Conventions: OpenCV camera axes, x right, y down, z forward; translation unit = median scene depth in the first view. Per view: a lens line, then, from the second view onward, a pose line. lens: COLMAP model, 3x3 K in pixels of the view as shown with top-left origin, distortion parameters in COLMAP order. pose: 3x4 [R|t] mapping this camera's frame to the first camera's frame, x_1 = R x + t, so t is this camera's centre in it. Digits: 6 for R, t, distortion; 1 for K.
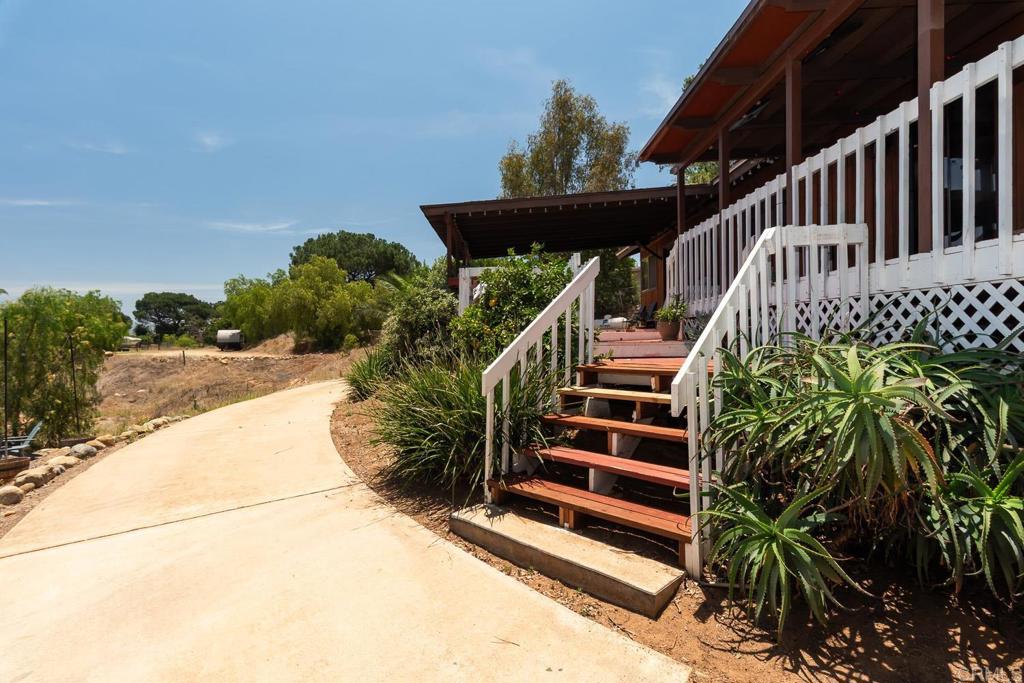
lens RADIAL K [[502.7, 0, 510.1], [0, 502.7, 342.7], [0, 0, 1]] dist [0.016743, -0.003652]
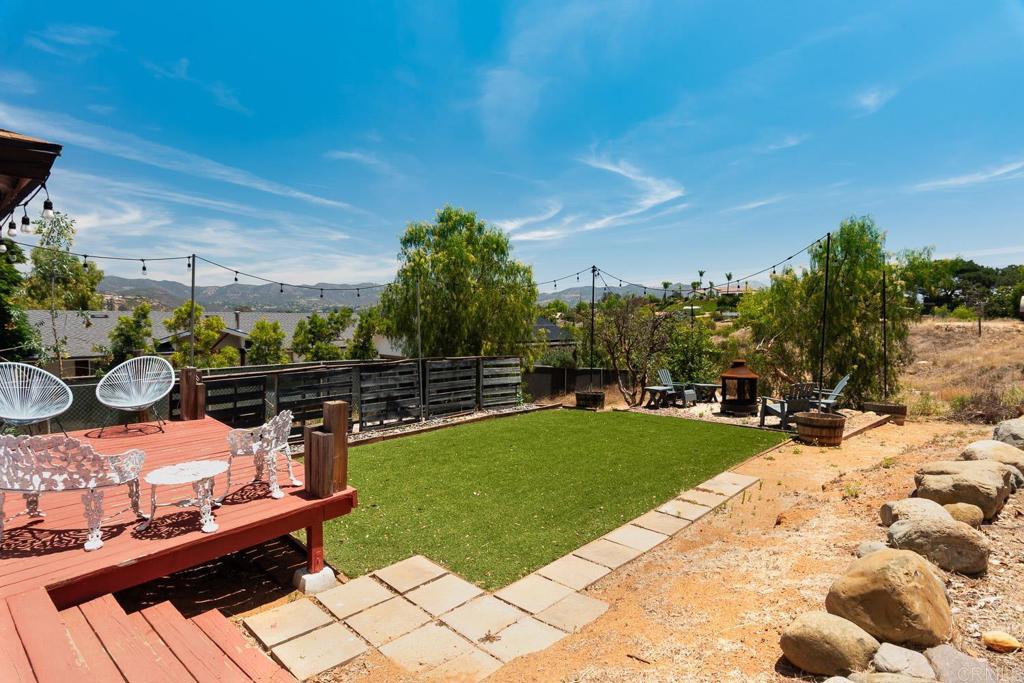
lens RADIAL K [[502.7, 0, 519.0], [0, 502.7, 345.5], [0, 0, 1]] dist [0.016743, -0.003652]
pose [[0.295000, 0.078269, -0.952286, -0.106962], [-0.027979, 0.996920, 0.073270, 0.021713], [0.955088, 0.005029, 0.296281, 0.087874]]
